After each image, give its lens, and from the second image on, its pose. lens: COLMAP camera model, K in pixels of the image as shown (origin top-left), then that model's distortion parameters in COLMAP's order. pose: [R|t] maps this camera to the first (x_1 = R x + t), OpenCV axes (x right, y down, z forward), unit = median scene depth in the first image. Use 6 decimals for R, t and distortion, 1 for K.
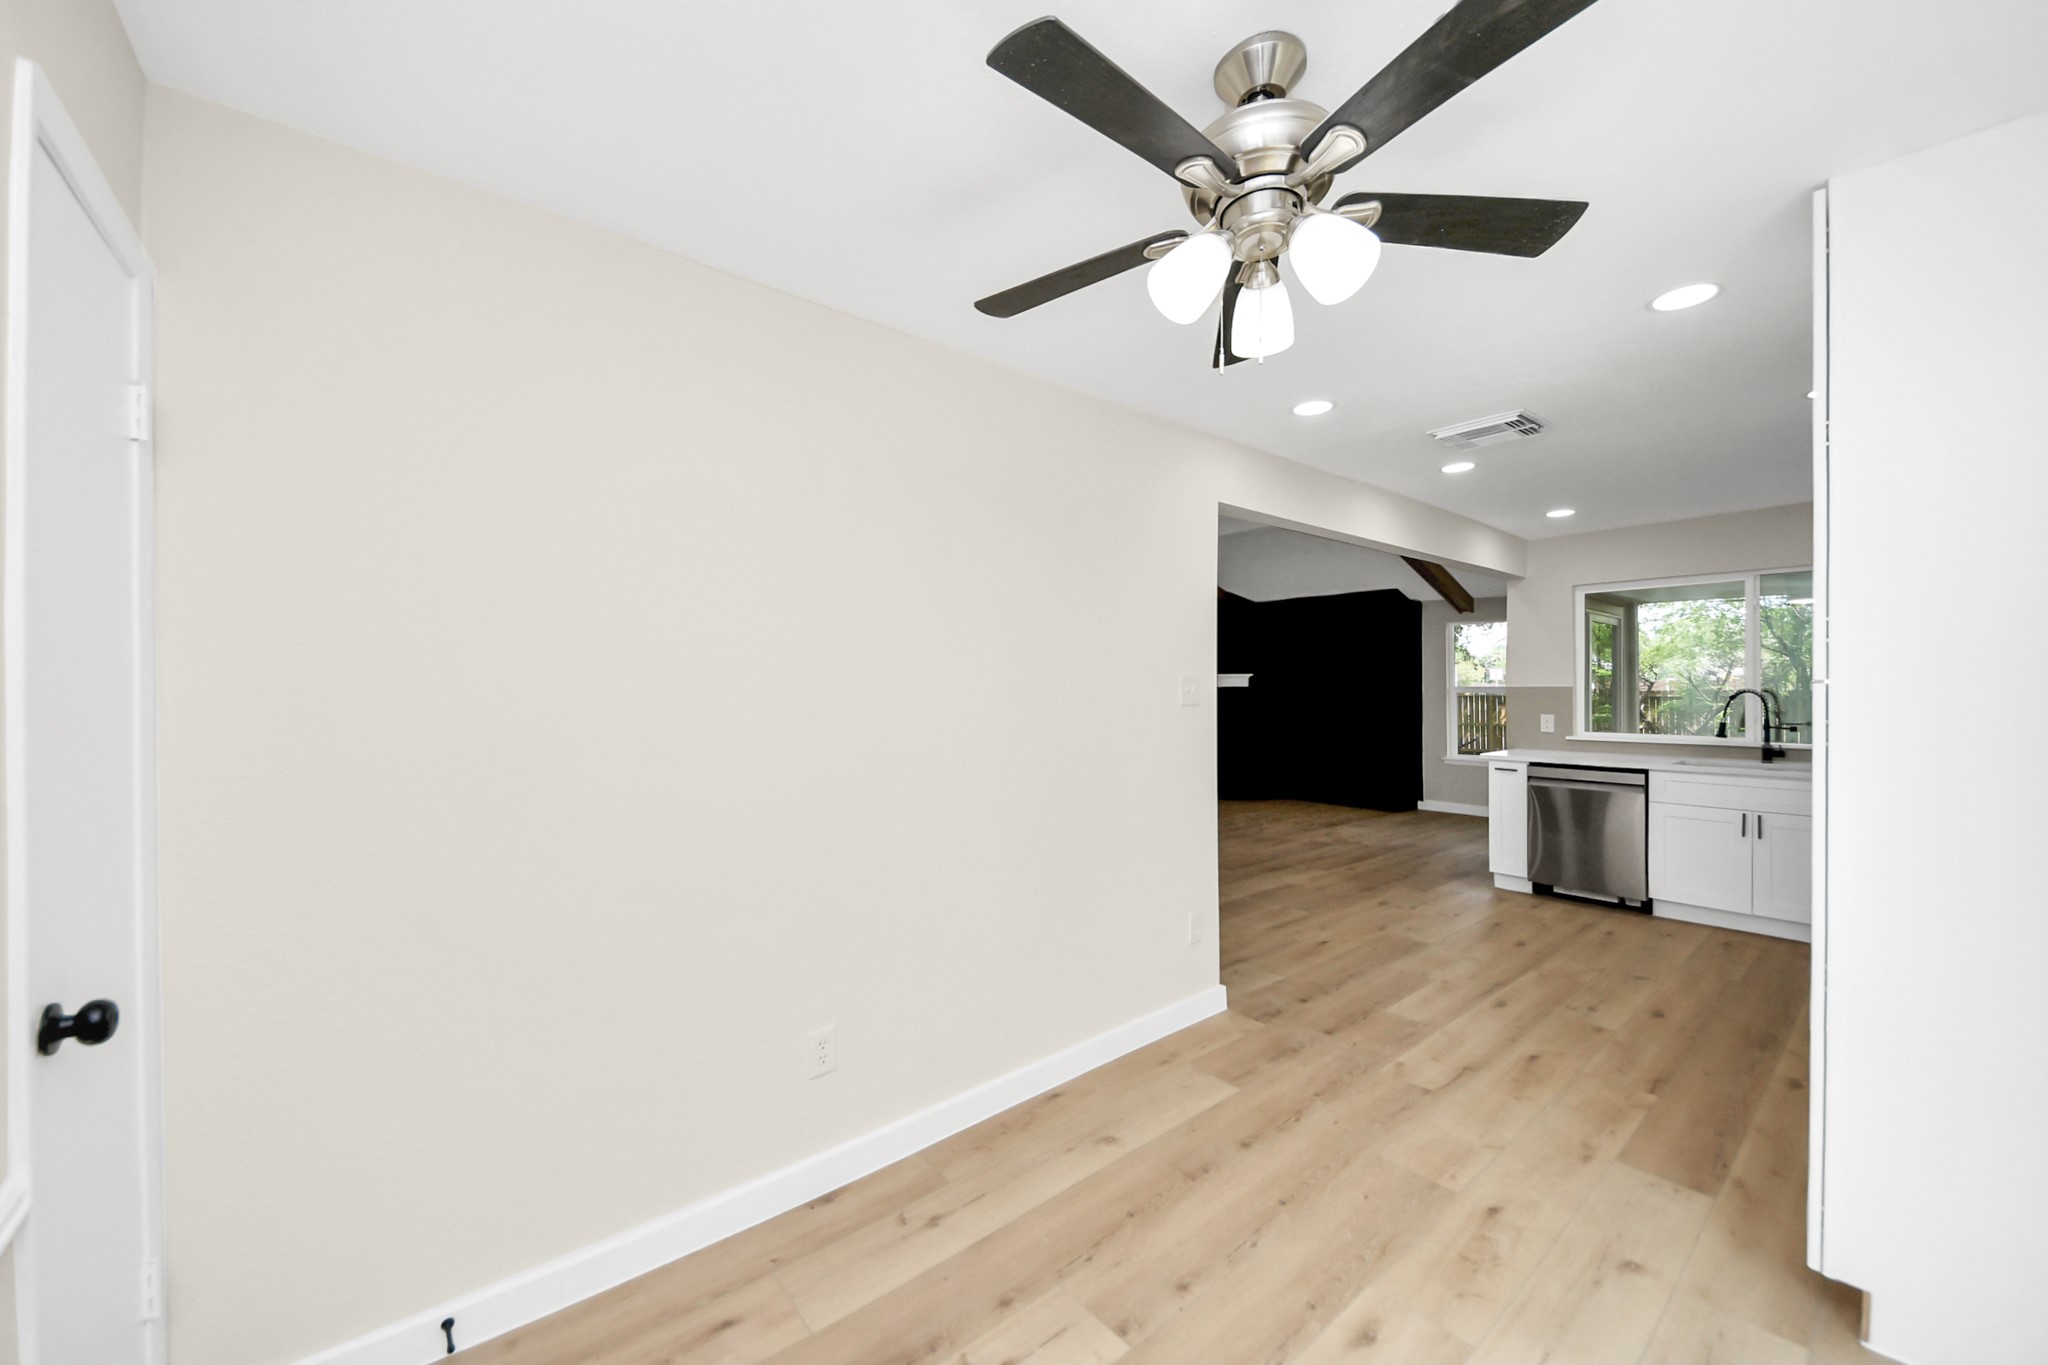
lens RADIAL K [[760.7, 0, 1019.9], [0, 760.7, 687.3], [0, 0, 1]] dist [0.059011, -0.032706]
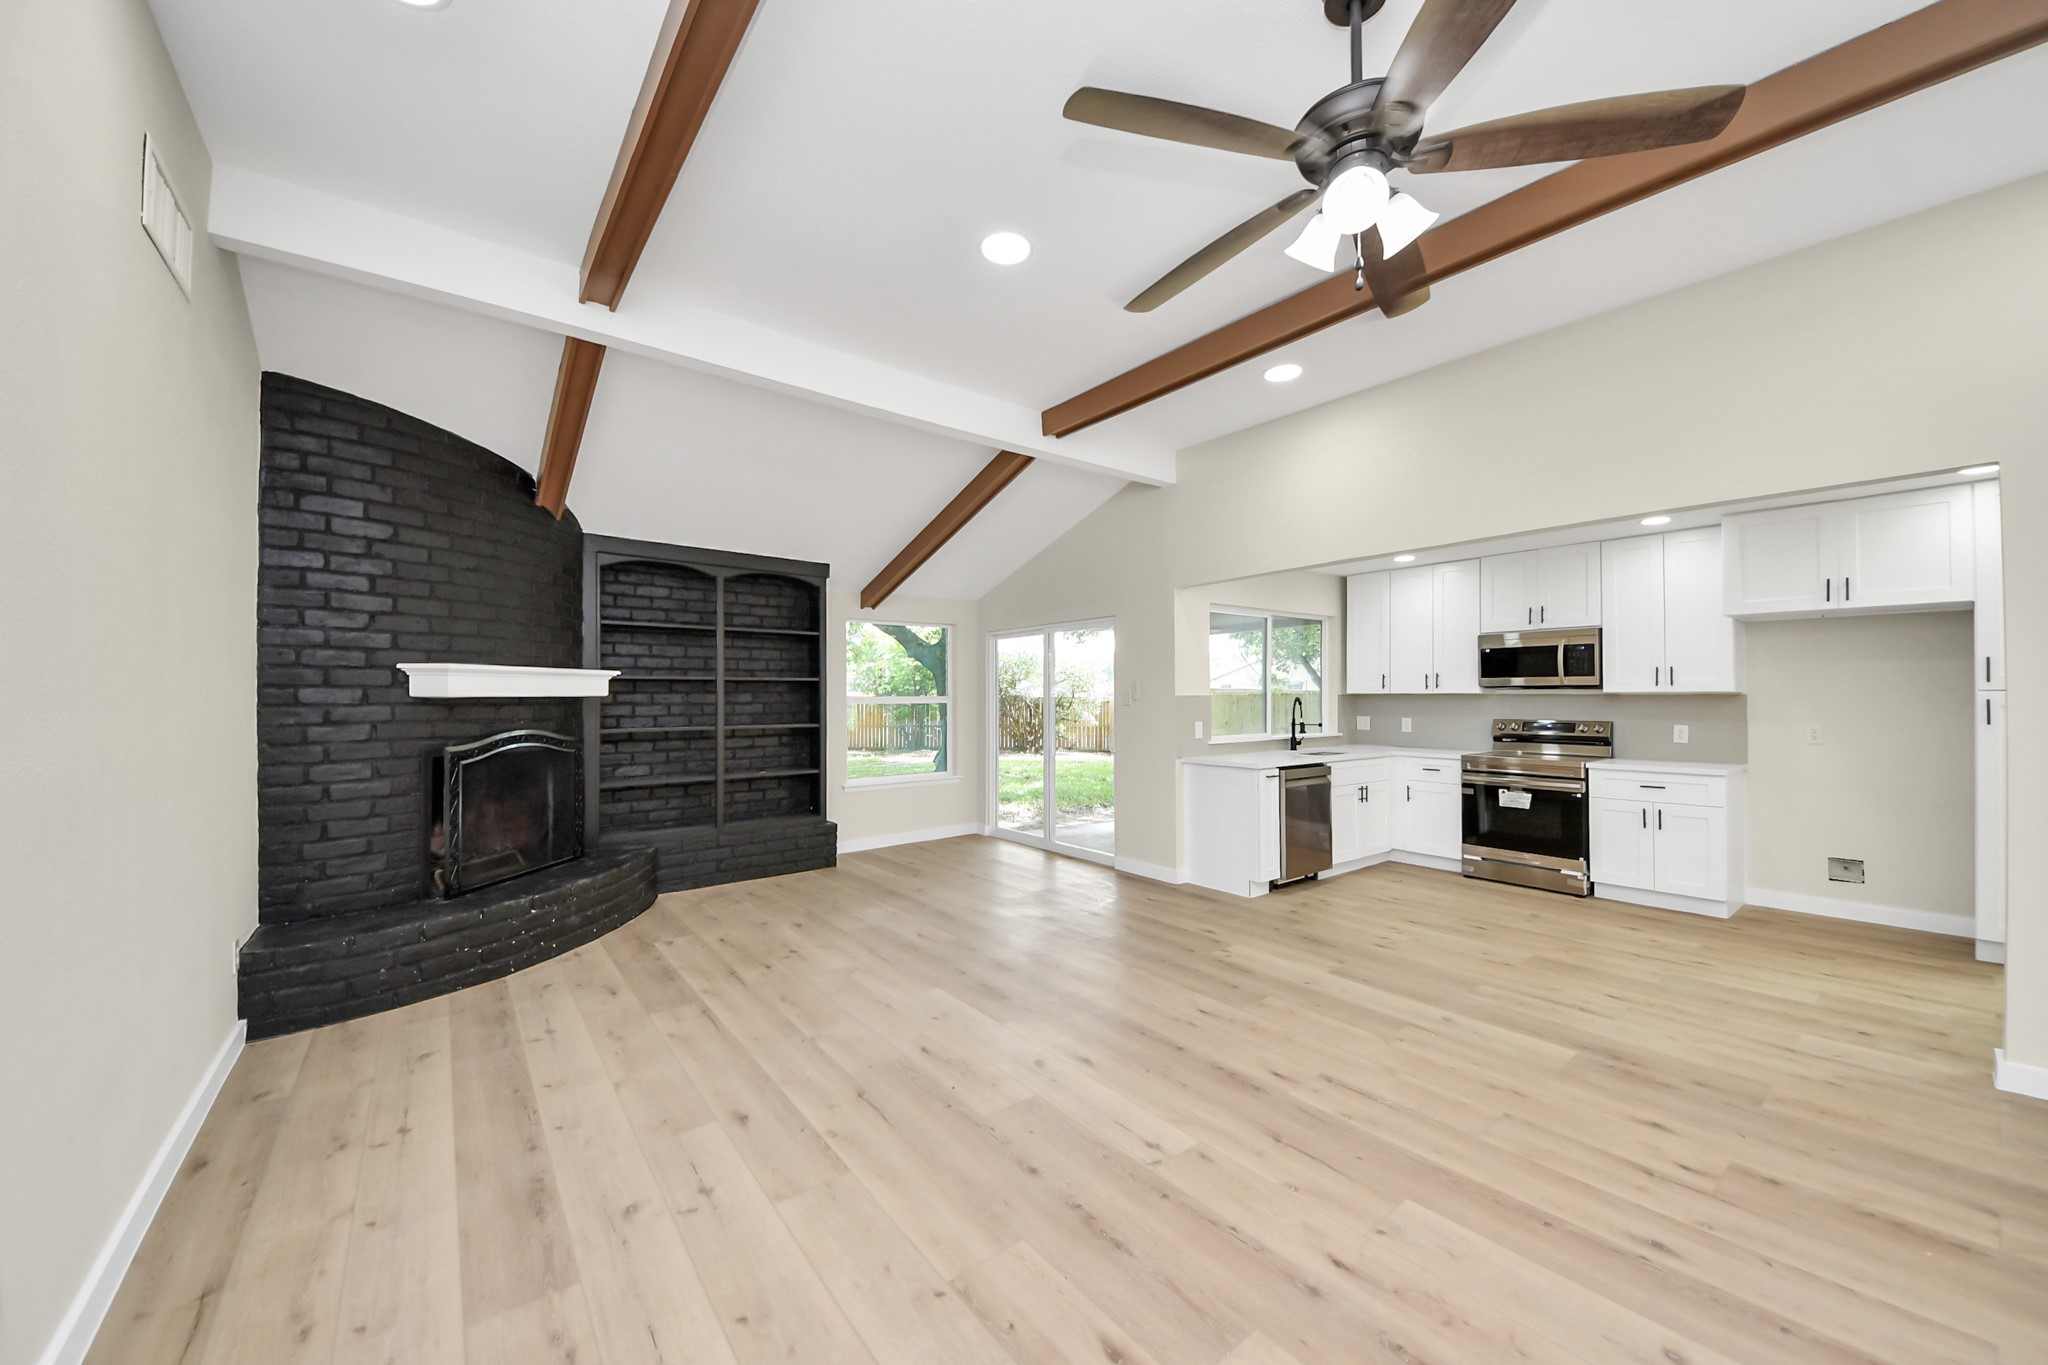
lens RADIAL K [[743.6, 0, 1016.7], [0, 743.6, 691.4], [0, 0, 1]] dist [0.026081, -0.015704]
pose [[0.032746, 0.008413, 0.999428, -0.361733], [0.002247, 0.999961, -0.008492, 0.002193], [-0.999461, 0.002524, 0.032726, 1.309314]]
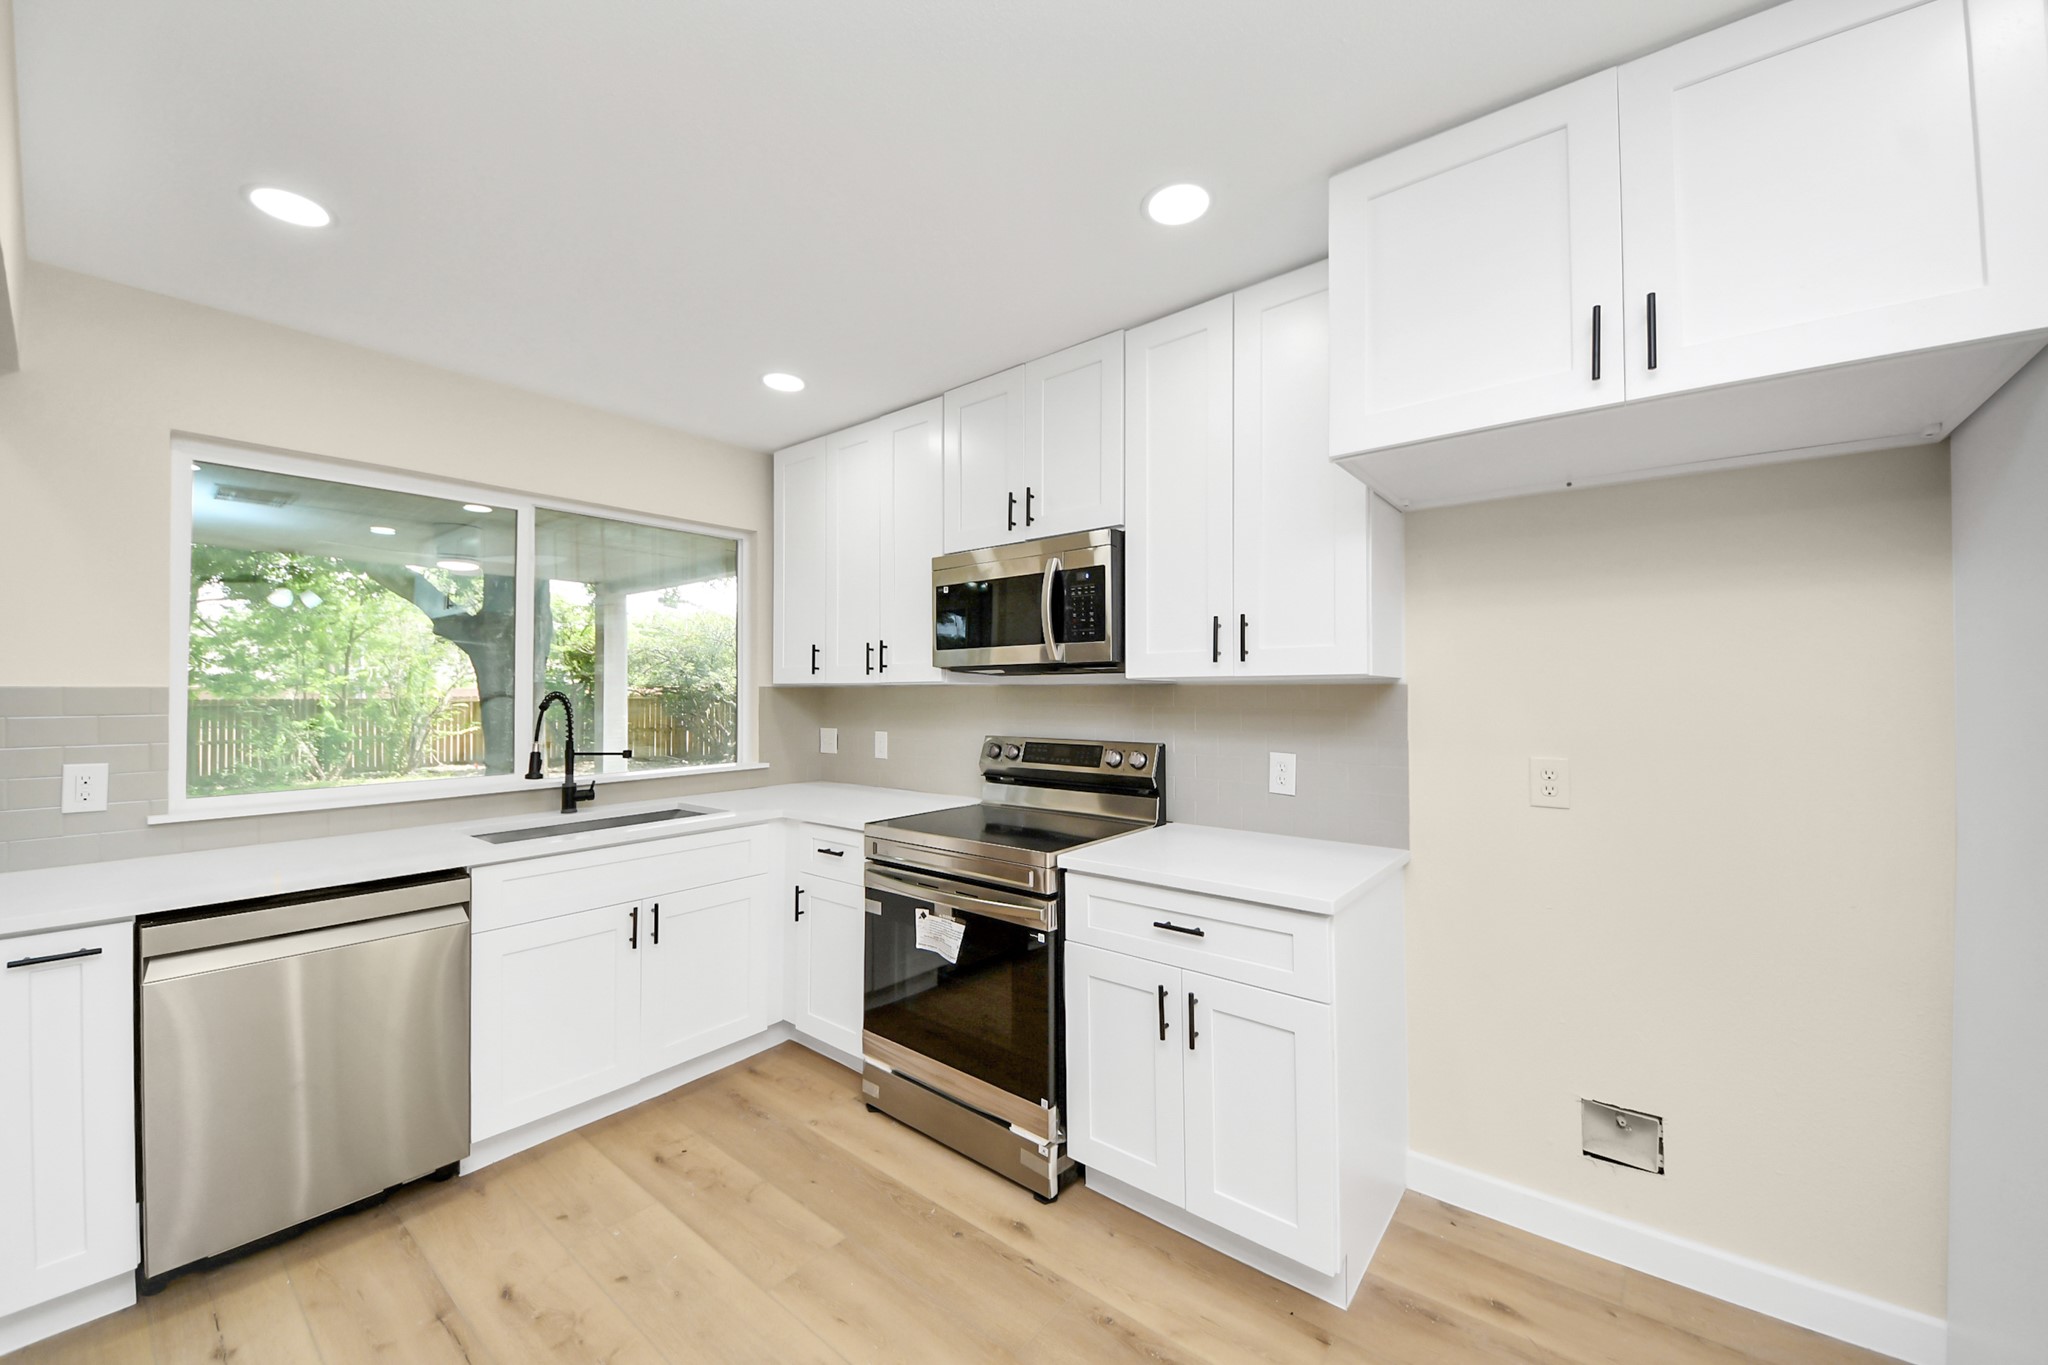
lens RADIAL K [[759.0, 0, 1024.0], [0, 759.0, 682.5], [0, 0, 1]] dist [0.027866, -0.017242]
pose [[-0.195955, 0.013710, 0.980517, 0.264098], [0.005127, 0.999903, -0.012957, 0.004074], [-0.980599, 0.002488, -0.196006, 0.689253]]
